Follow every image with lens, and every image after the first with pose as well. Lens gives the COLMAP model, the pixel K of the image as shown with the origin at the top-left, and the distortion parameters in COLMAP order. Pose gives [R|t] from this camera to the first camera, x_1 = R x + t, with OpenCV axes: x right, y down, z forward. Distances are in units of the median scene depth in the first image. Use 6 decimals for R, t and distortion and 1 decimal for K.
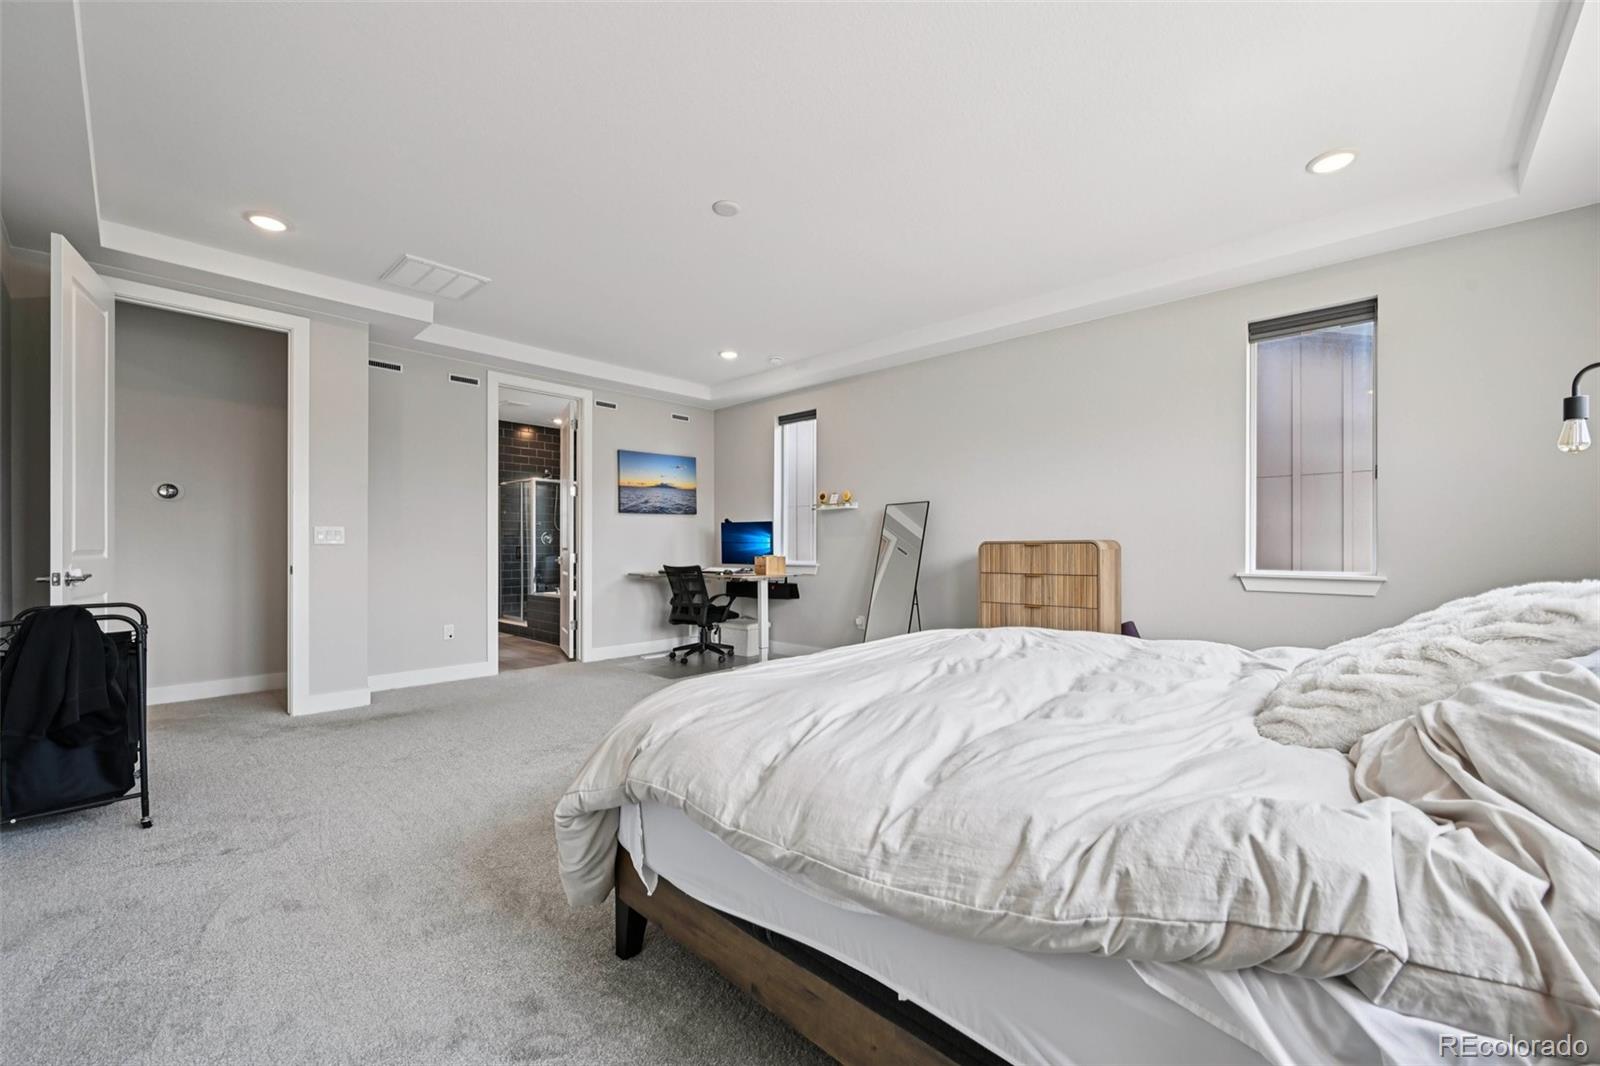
lens RADIAL K [[631.4, 0, 805.6], [0, 631.4, 547.7], [0, 0, 1]] dist [0.001658, 0.000266]
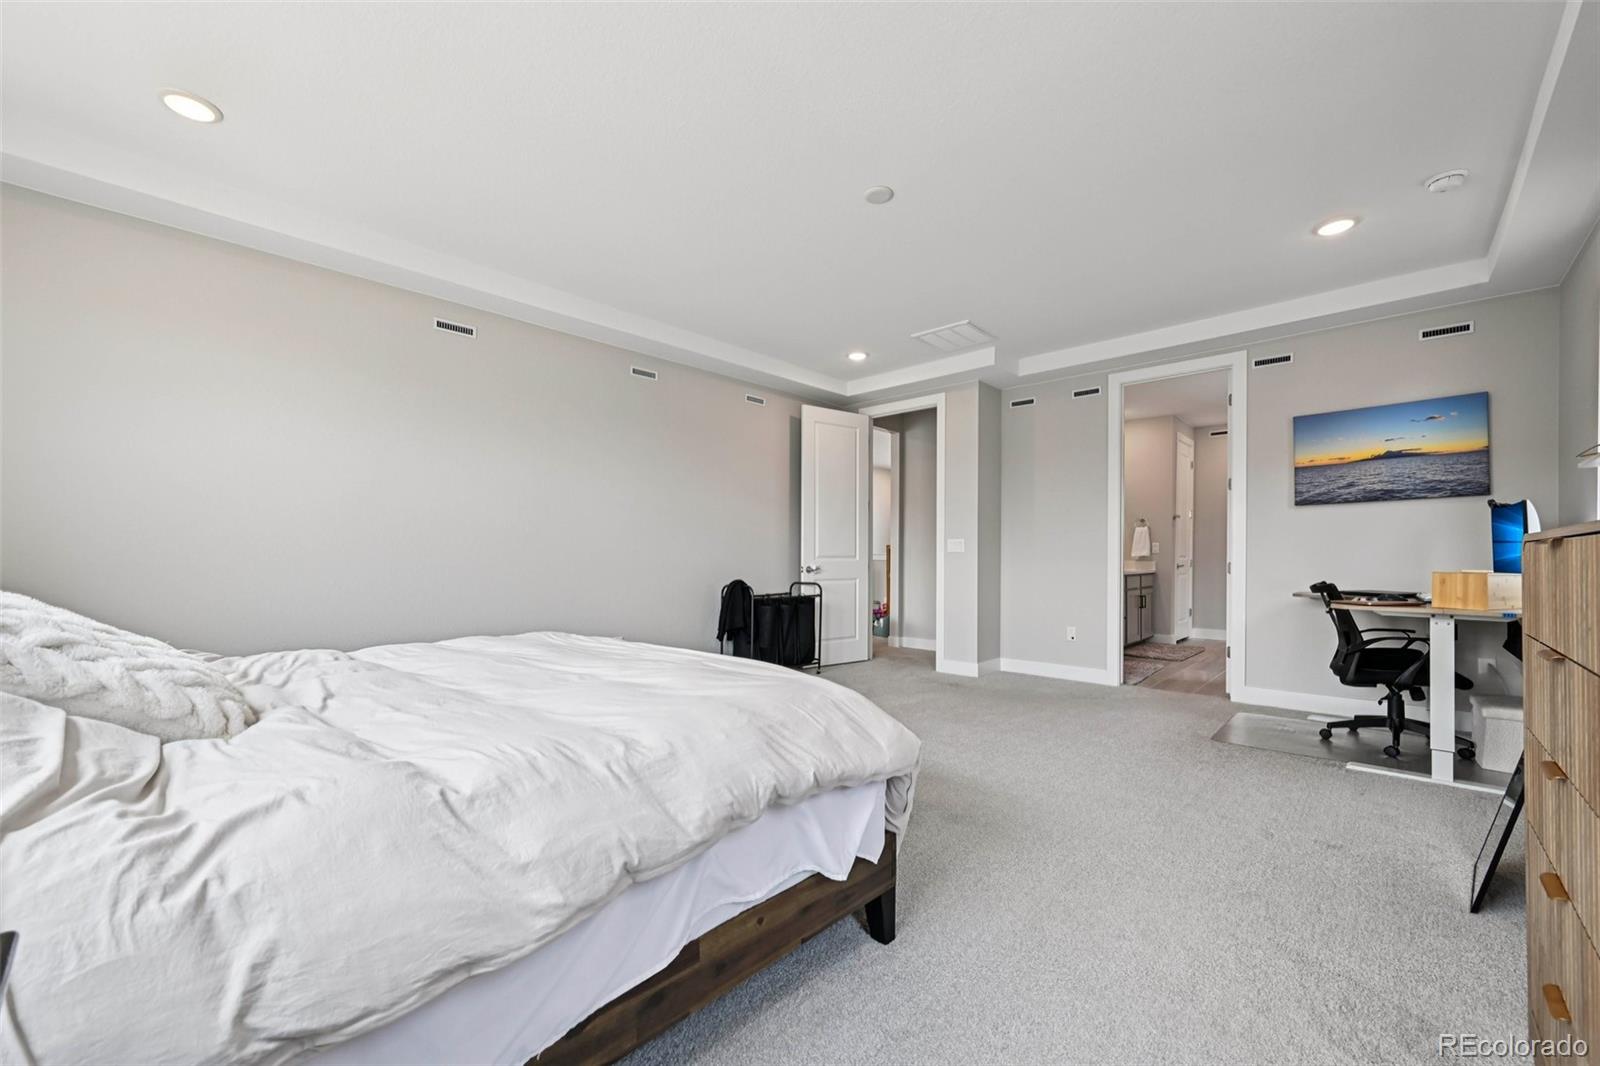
lens RADIAL K [[652.0, 0, 804.1], [0, 652.0, 541.3], [0, 0, 1]] dist [0.001125, 0.000230]
pose [[0.004023, -0.019245, -0.999807, 0.434578], [-0.000746, 0.999814, -0.019248, -0.000624], [0.999992, 0.000823, 0.004008, 0.444248]]
